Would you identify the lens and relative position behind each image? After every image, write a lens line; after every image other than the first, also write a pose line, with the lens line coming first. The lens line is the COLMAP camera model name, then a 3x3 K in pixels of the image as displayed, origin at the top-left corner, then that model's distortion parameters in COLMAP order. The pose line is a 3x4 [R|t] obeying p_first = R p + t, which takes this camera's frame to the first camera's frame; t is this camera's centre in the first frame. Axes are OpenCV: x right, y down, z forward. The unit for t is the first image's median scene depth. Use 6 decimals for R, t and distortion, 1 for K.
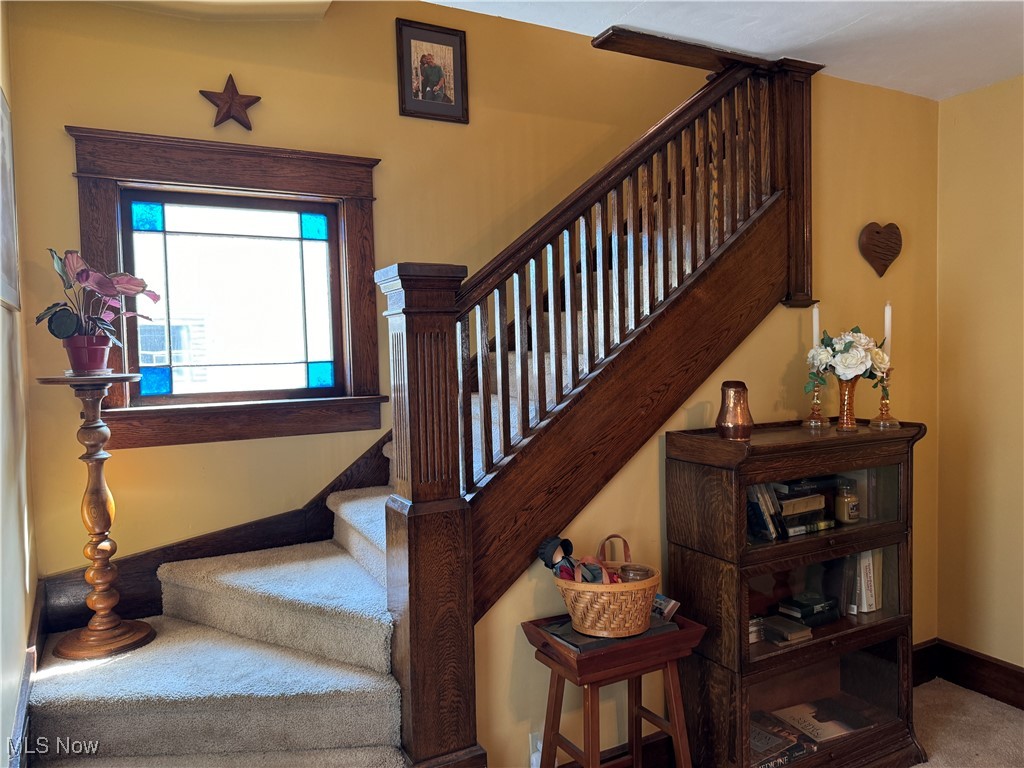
lens RADIAL K [[719.3, 0, 483.9], [0, 719.3, 399.5], [0, 0, 1]] dist [0.015402, -0.011920]
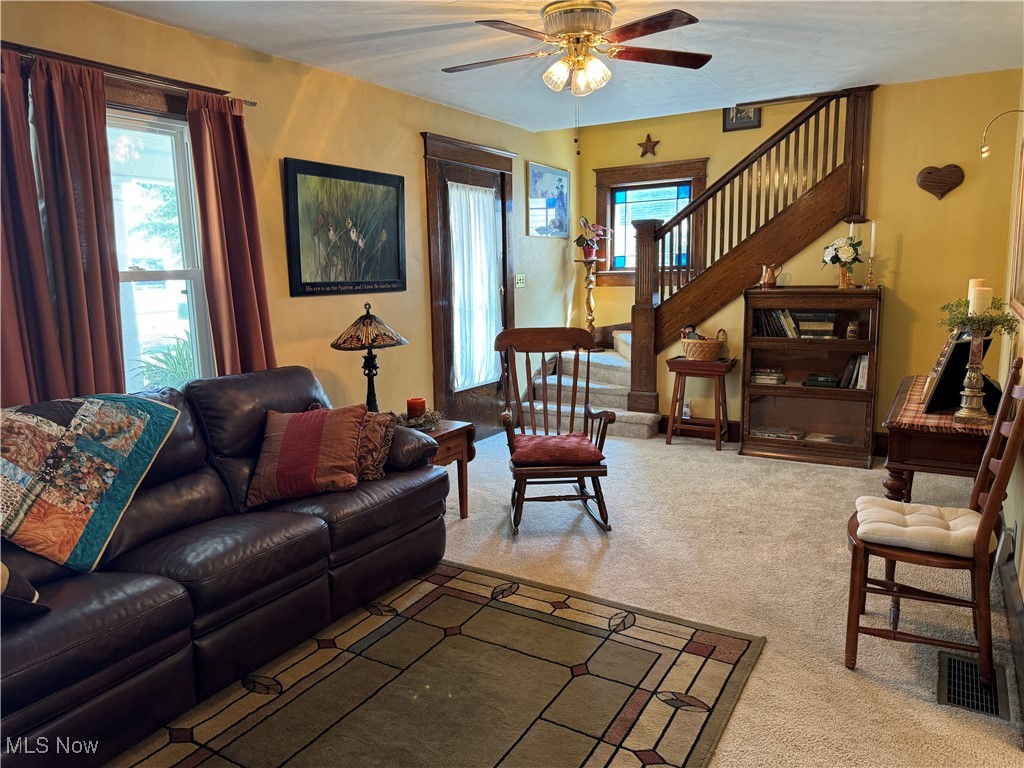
lens RADIAL K [[719.3, 0, 510.8], [0, 719.3, 382.8], [0, 0, 1]] dist [0.015402, -0.011920]
pose [[0.542714, 0.148851, -0.826622, 1.586330], [-0.032765, 0.987174, 0.156250, 0.014730], [0.839278, -0.057715, 0.540631, -0.780179]]
